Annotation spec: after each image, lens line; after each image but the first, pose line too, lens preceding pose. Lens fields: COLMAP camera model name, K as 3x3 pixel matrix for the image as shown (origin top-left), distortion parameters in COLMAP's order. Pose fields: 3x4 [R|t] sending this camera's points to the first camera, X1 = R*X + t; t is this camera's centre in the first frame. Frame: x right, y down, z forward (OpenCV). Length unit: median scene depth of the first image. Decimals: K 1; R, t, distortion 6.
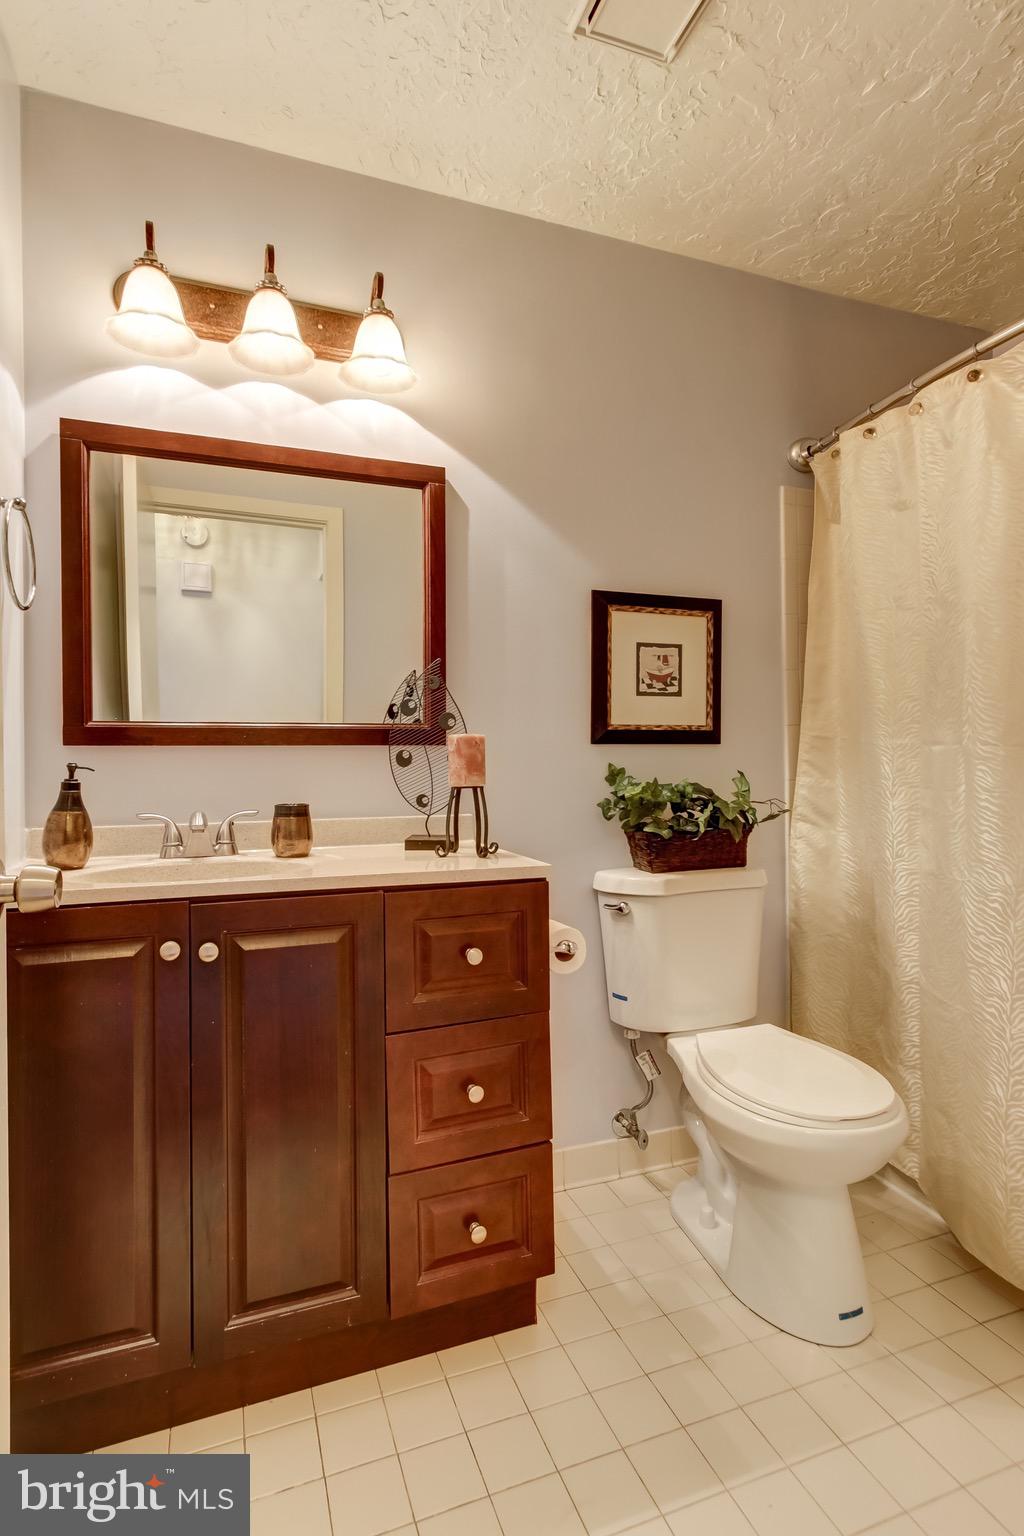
lens RADIAL K [[736.7, 0, 480.7], [0, 736.7, 771.1], [0, 0, 1]] dist [0.000538, 0.005067]
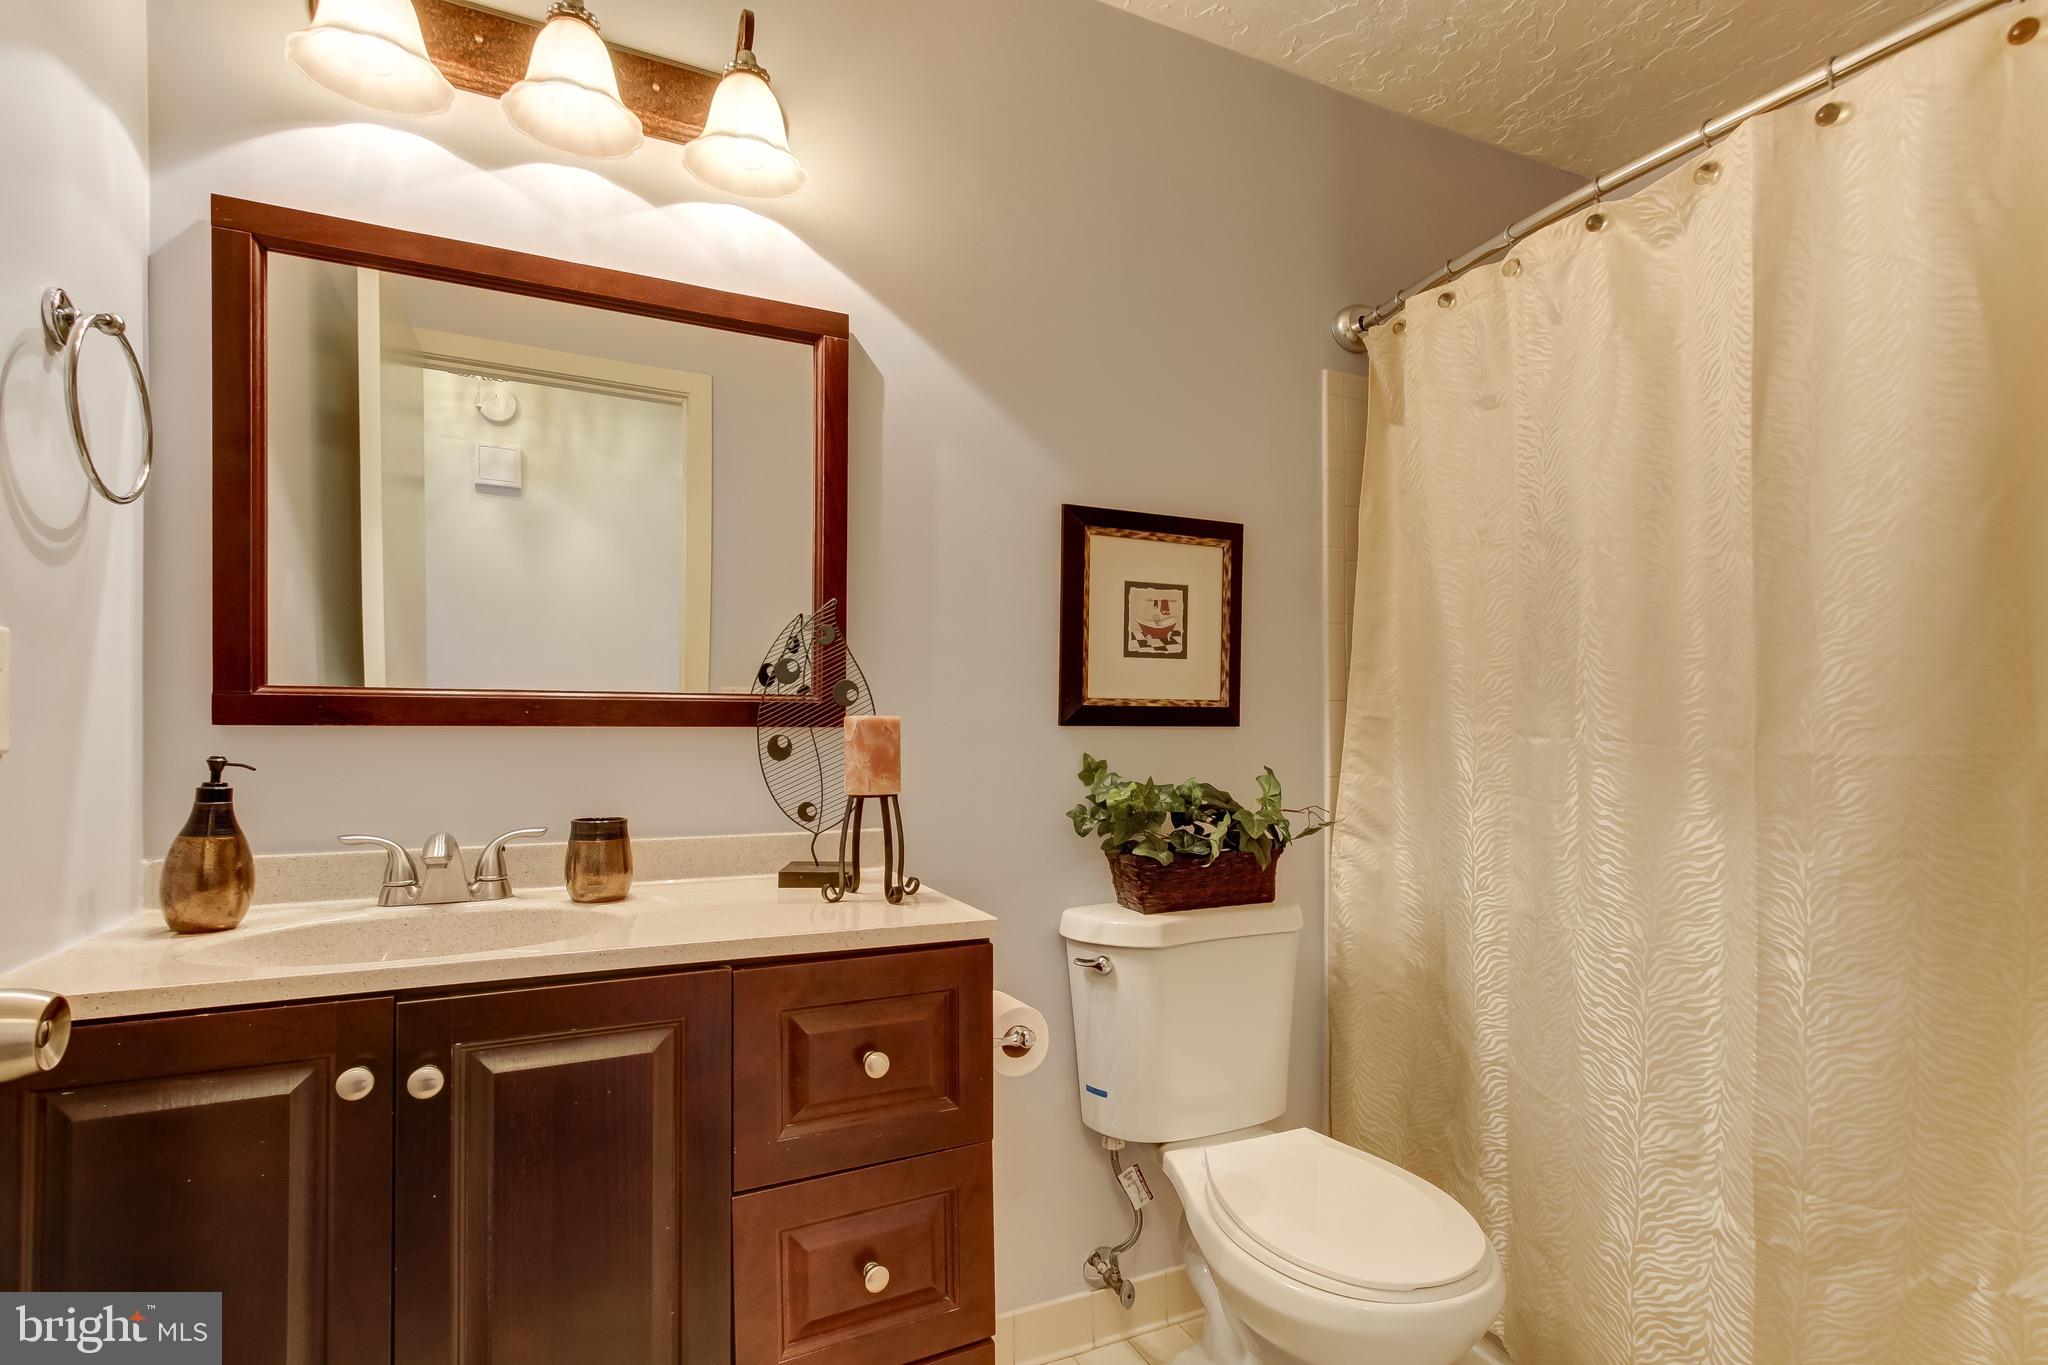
lens RADIAL K [[982.2, 0, 1009.7], [0, 982.2, 735.7], [0, 0, 1]] dist [0.000538, 0.005067]
pose [[0.995048, 0.011188, 0.098762, 0.015009], [-0.010496, 0.999917, -0.007533, -0.024156], [-0.098838, 0.006459, 0.995083, 0.103178]]
